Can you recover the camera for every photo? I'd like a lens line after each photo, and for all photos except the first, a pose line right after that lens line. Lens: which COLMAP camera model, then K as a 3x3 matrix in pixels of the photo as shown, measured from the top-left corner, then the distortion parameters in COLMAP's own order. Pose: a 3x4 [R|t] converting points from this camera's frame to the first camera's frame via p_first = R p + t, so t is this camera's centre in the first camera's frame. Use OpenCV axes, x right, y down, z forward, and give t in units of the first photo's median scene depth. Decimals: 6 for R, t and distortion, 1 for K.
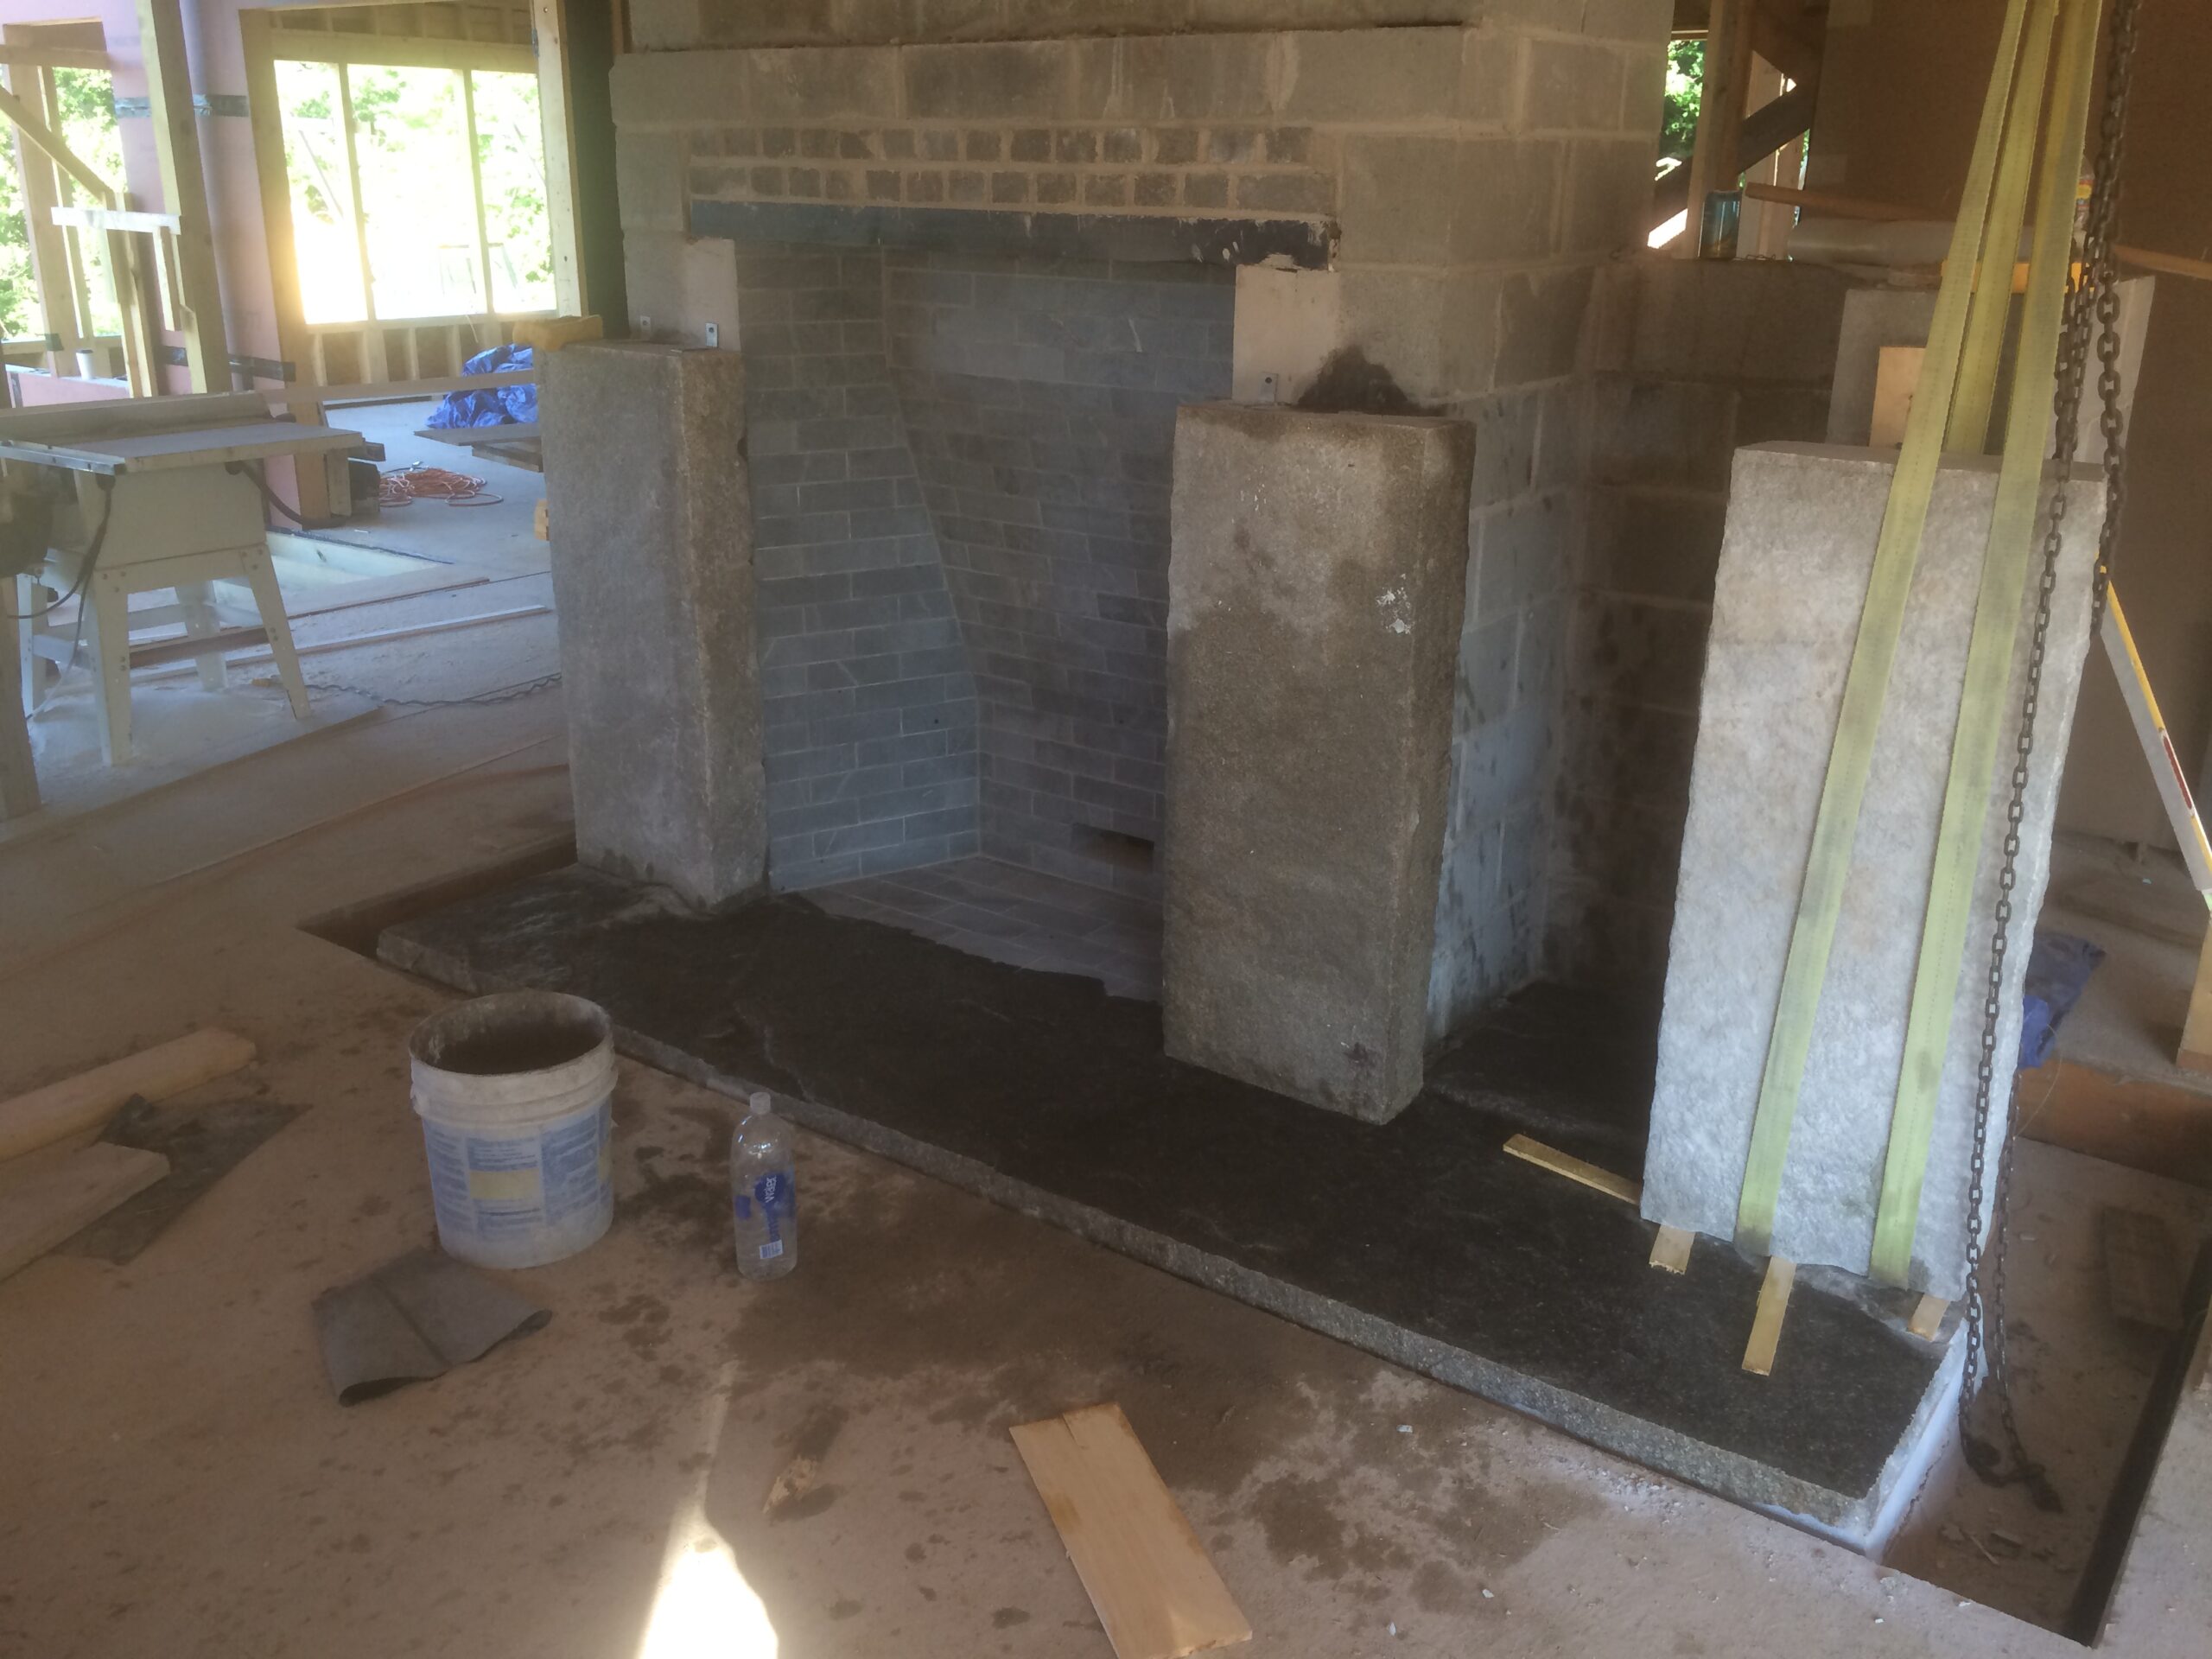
lens RADIAL K [[1881.4, 0, 1106.6], [0, 1881.4, 834.7], [0, 0, 1]] dist [0.073310, -0.096849]
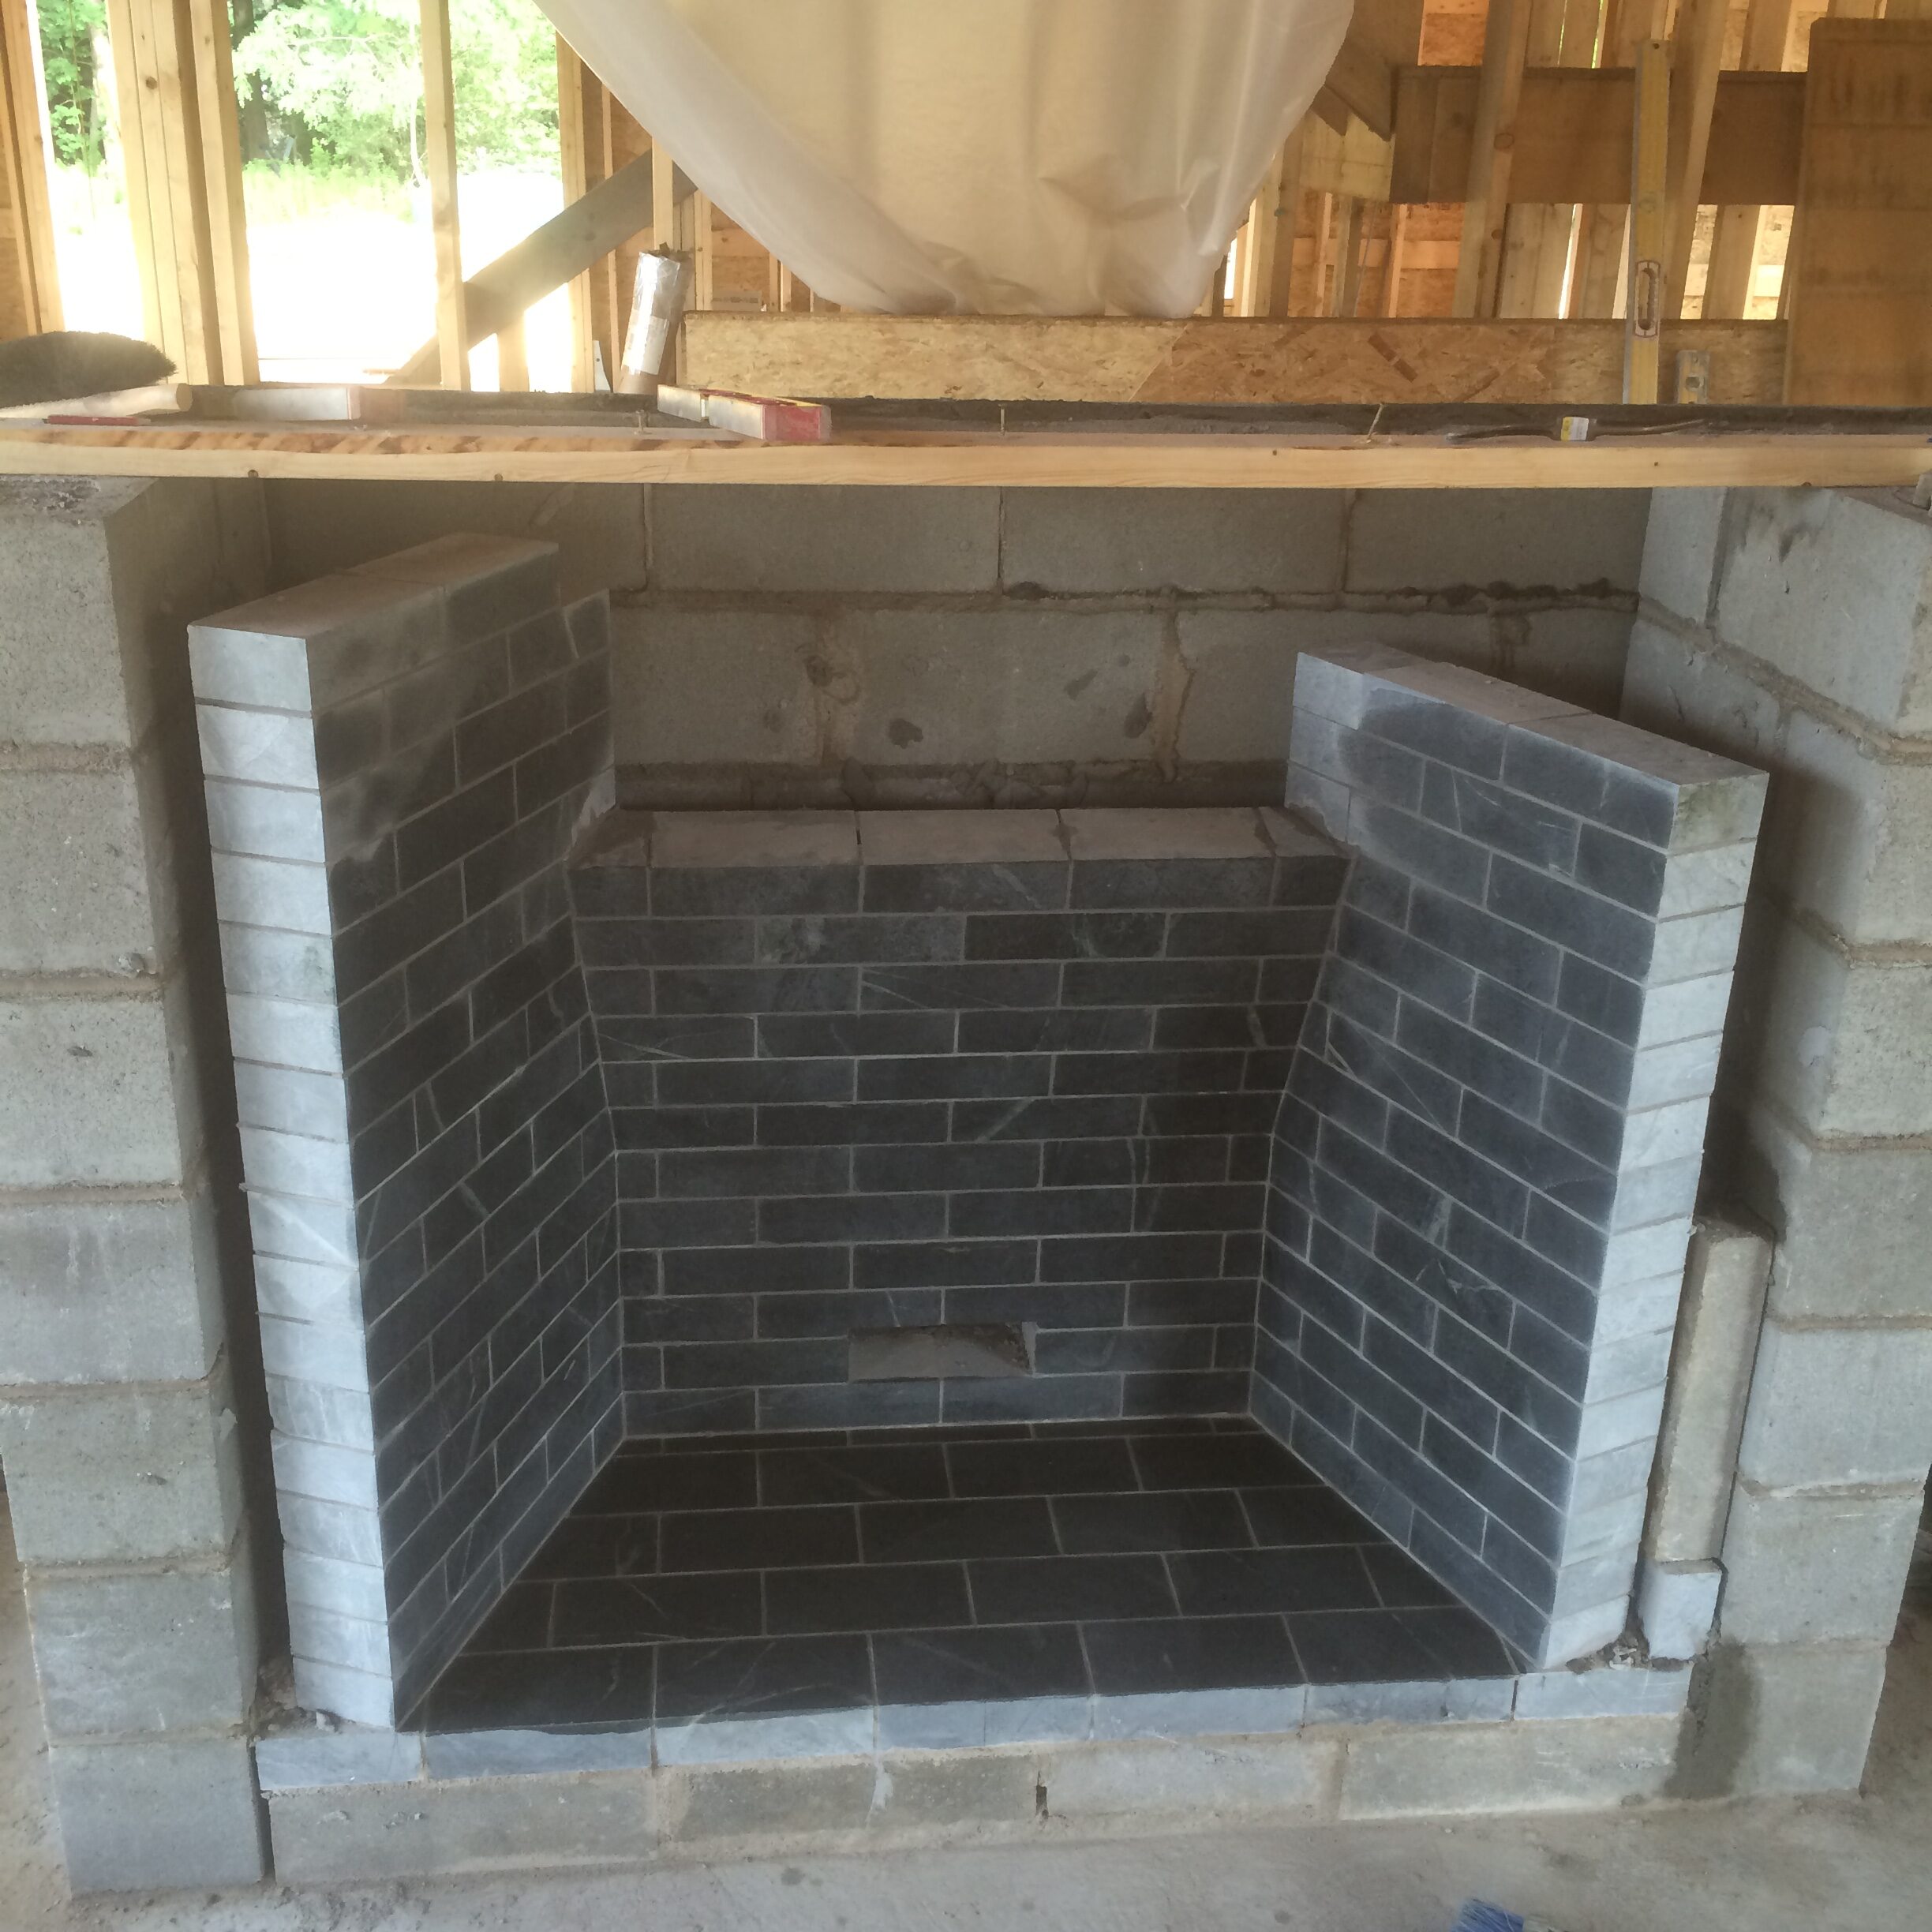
lens RADIAL K [[2170.5, 0, 956.5], [0, 2170.5, 957.6], [0, 0, 1]] dist [0.025330, 0.000000]
pose [[0.745393, -0.238356, 0.622555, -0.414900], [0.205371, 0.970577, 0.125709, -0.211066], [-0.634201, 0.034152, 0.772413, 0.598622]]
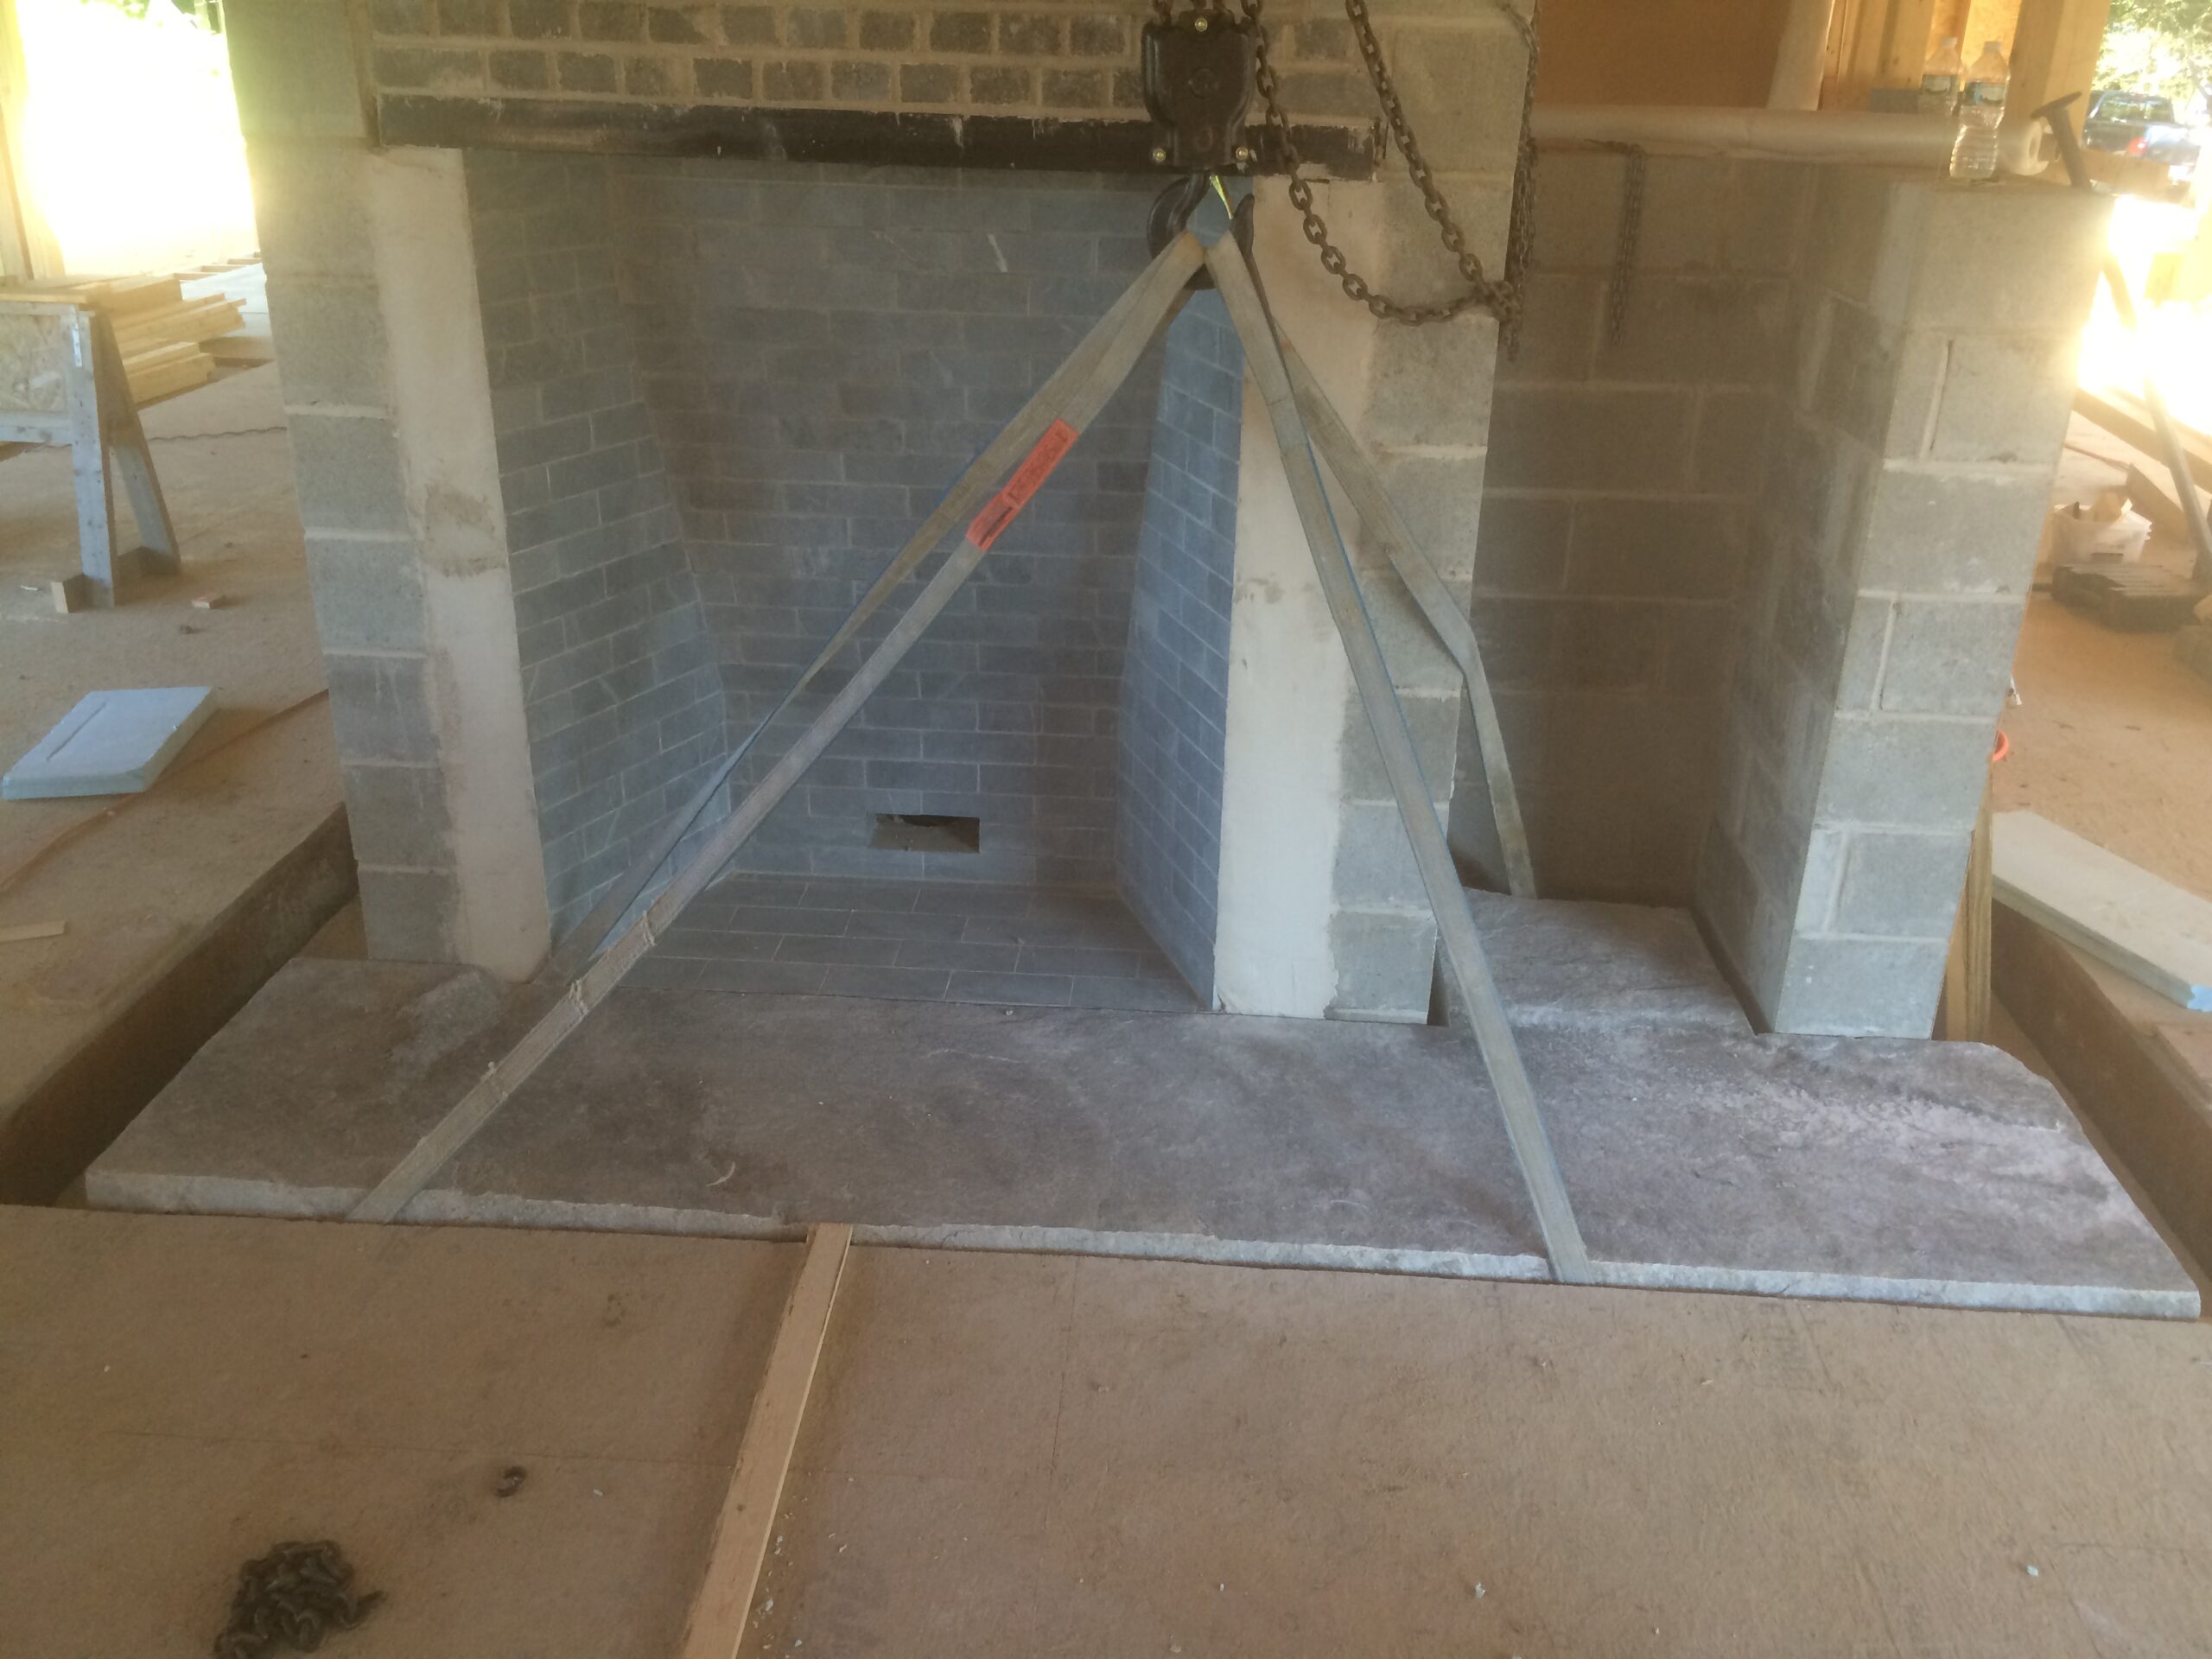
lens RADIAL K [[1881.4, 0, 1109.0], [0, 1881.4, 851.5], [0, 0, 1]] dist [0.073310, -0.096849]
pose [[0.843615, -0.211959, 0.493342, -0.425010], [0.166617, 0.976772, 0.134742, -0.105081], [-0.510443, -0.031471, 0.859336, 0.222514]]
